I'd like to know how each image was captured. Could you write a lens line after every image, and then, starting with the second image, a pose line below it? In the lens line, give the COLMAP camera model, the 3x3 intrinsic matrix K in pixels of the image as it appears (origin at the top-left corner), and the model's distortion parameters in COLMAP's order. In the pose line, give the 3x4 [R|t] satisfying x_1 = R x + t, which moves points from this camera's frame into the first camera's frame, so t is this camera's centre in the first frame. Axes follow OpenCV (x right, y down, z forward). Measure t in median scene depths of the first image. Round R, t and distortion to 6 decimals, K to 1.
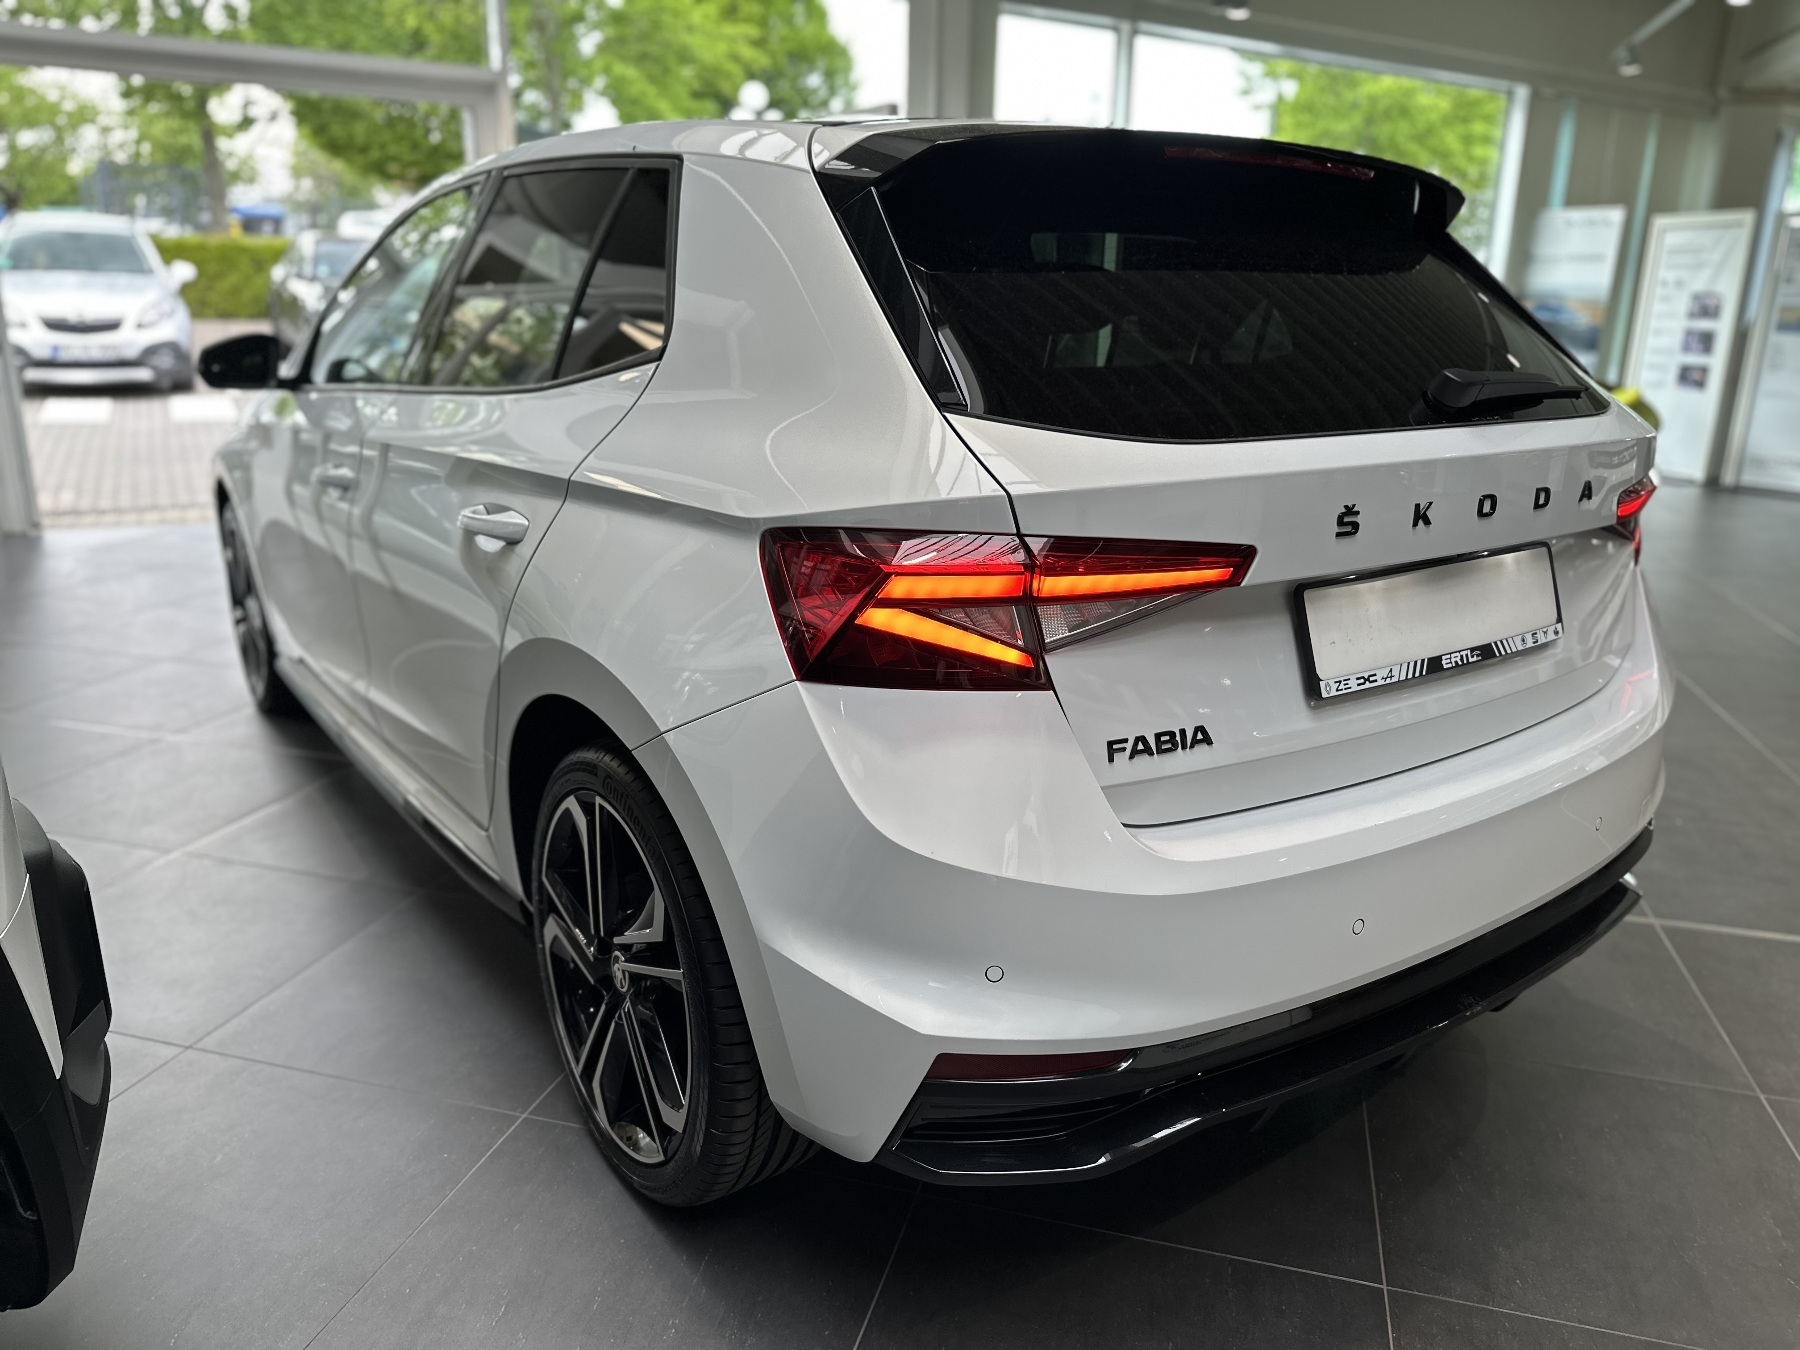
lens RADIAL K [[1280.0, 0, 904.5], [0, 1280.0, 681.6], [0, 0, 1]] dist [0.010971, -0.002759]
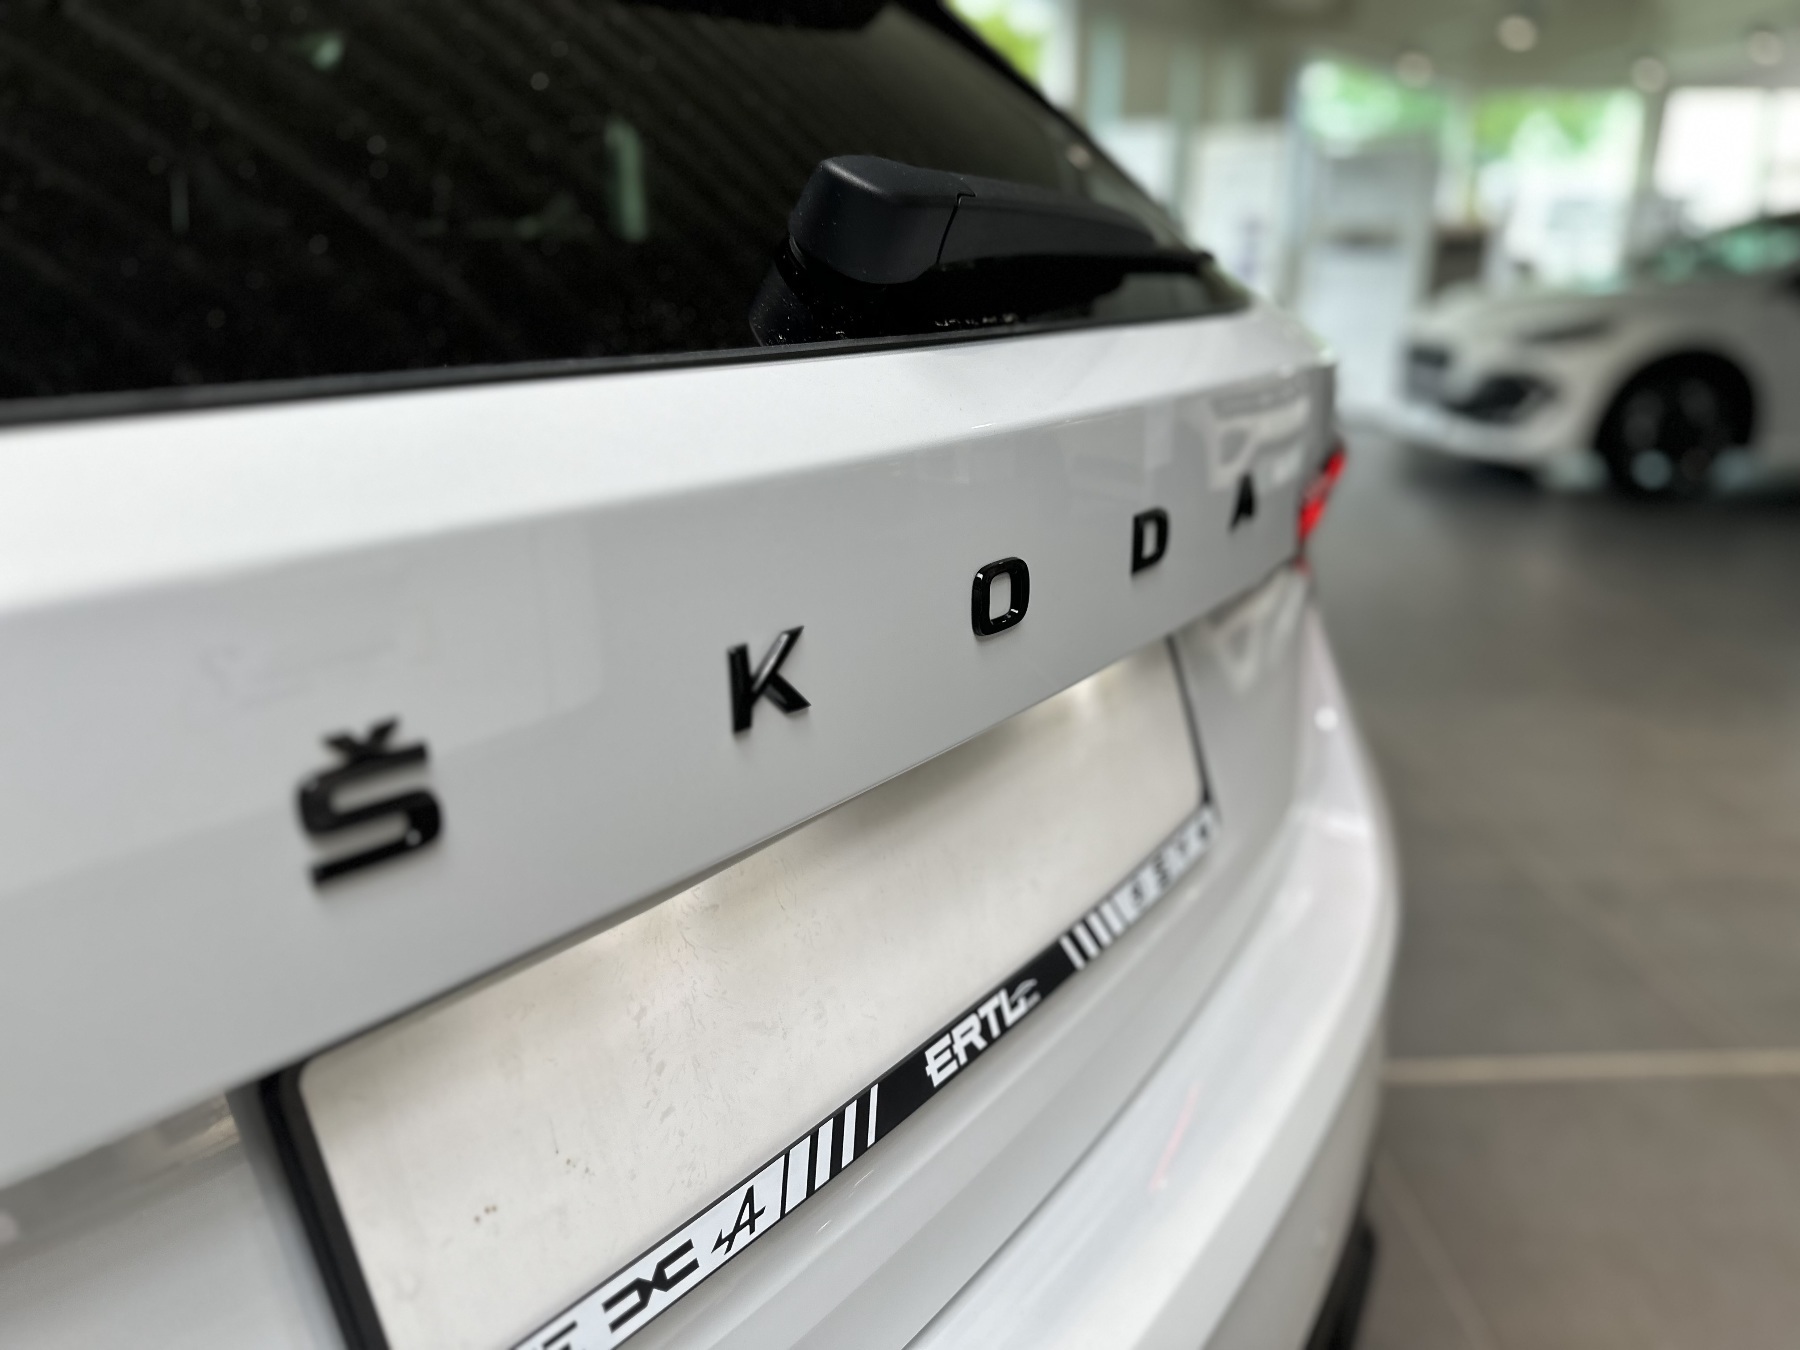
lens RADIAL K [[1280.0, 0, 898.9], [0, 1280.0, 669.9], [0, 0, 1]] dist [0.010971, -0.002759]
pose [[0.955357, -0.109293, 0.274496, 0.342153], [0.102555, 0.993969, 0.038826, -0.133846], [-0.277084, -0.008942, 0.960804, 0.705365]]
